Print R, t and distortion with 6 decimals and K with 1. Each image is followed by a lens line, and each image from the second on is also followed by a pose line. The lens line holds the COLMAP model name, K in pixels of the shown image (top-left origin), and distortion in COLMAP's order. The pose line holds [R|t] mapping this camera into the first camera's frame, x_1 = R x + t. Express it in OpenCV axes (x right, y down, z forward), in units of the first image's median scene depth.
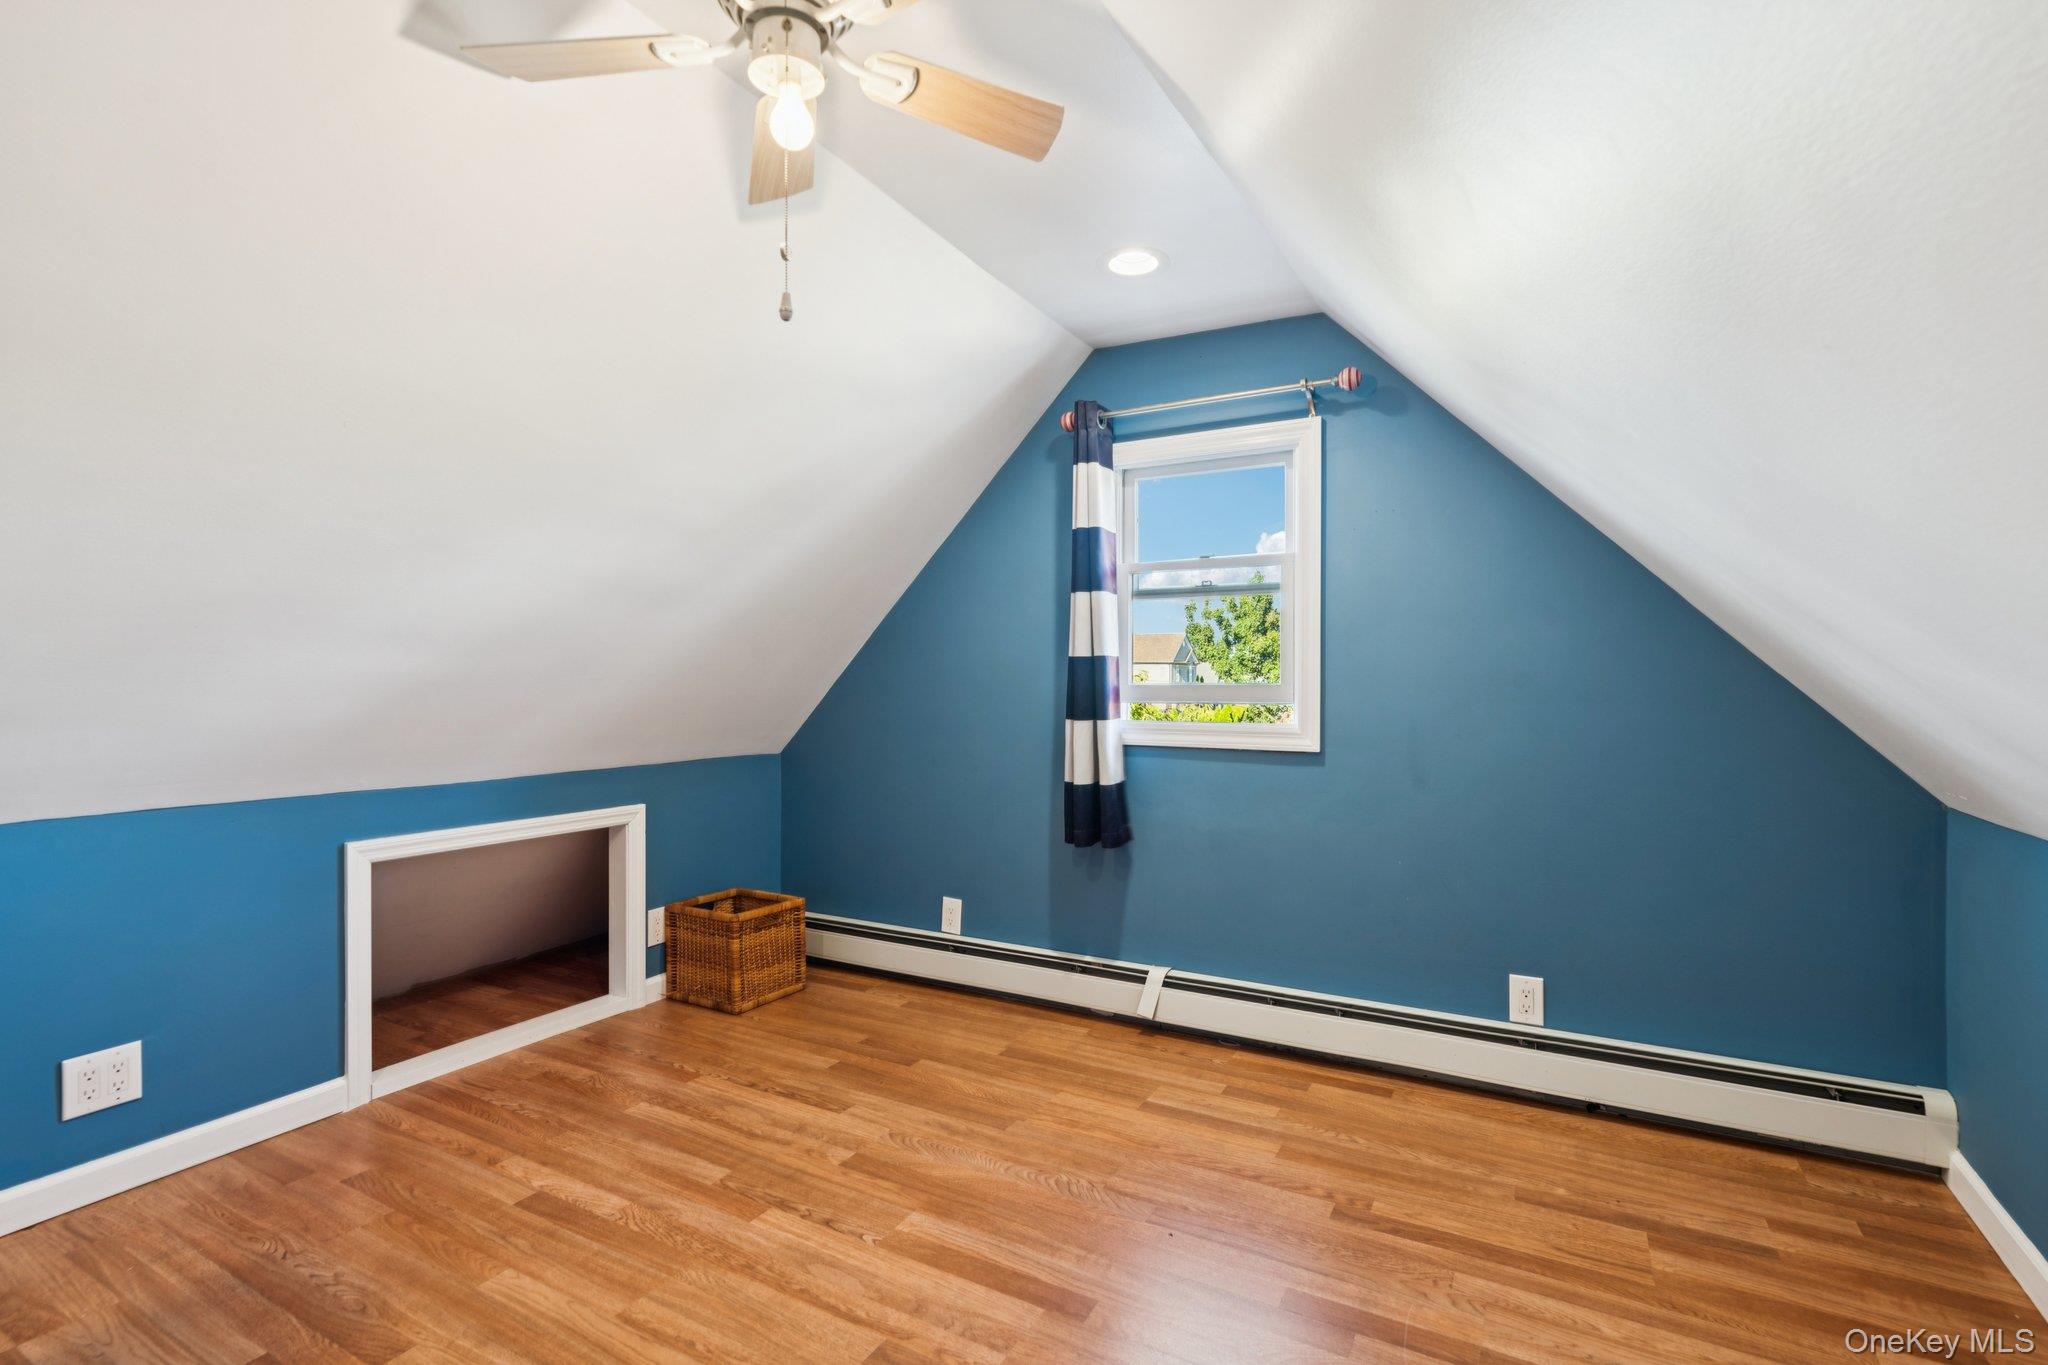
lens RADIAL K [[949.4, 0, 1029.3], [0, 949.4, 681.3], [0, 0, 1]] dist [-0.004685, 0.002995]
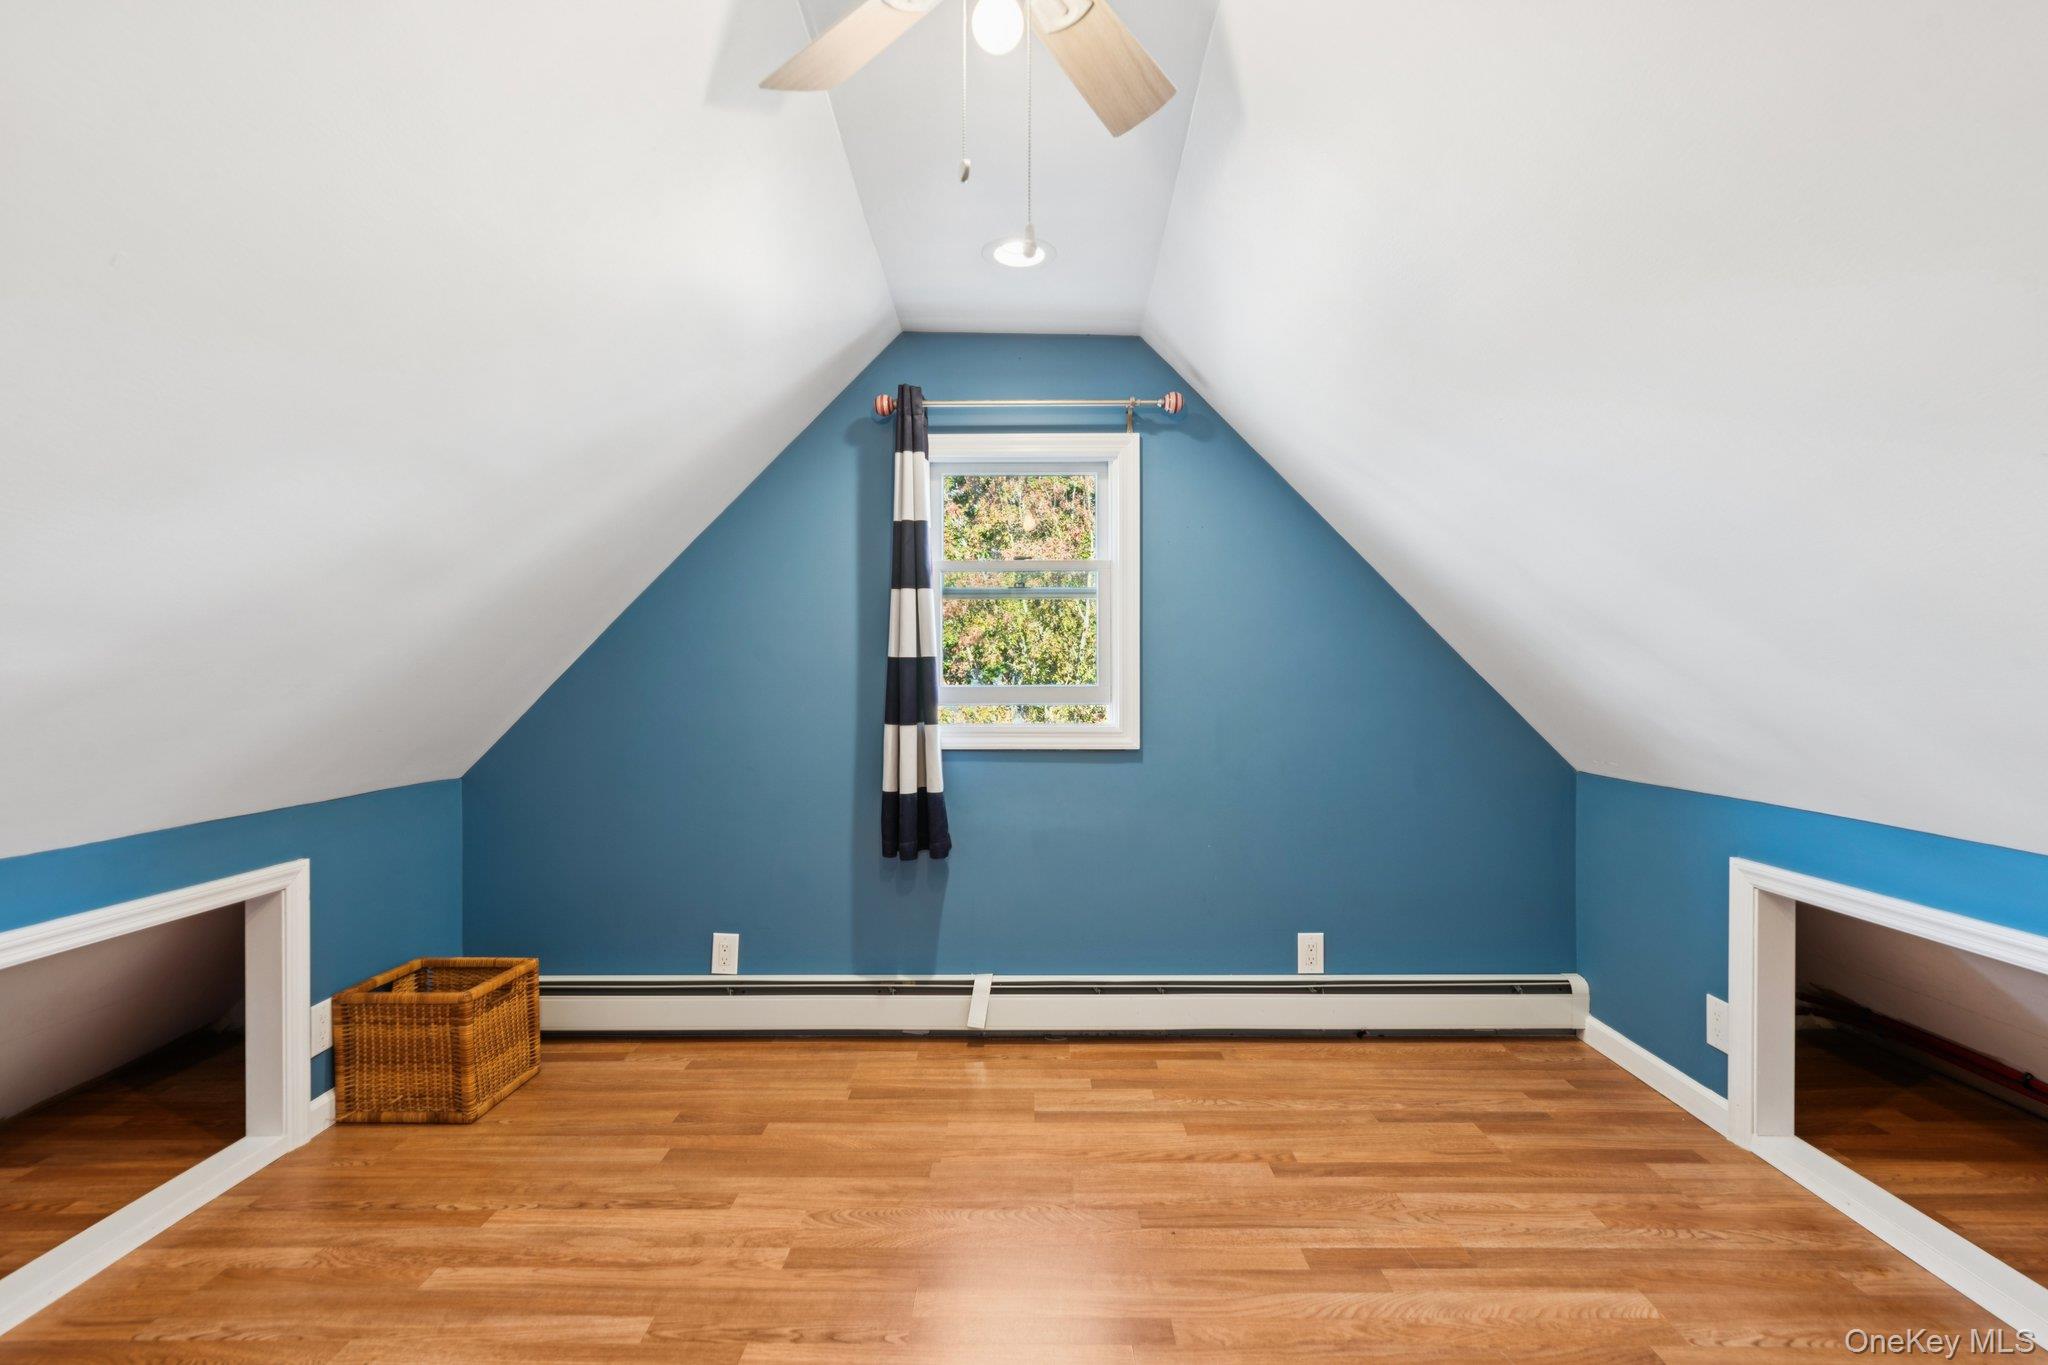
lens RADIAL K [[949.4, 0, 1021.0], [0, 949.4, 682.9], [0, 0, 1]] dist [-0.004685, 0.002995]
pose [[0.874717, -0.005436, 0.484604, -0.333817], [0.003529, 0.999982, 0.004847, -0.005709], [-0.484621, -0.002530, 0.874720, 0.136785]]
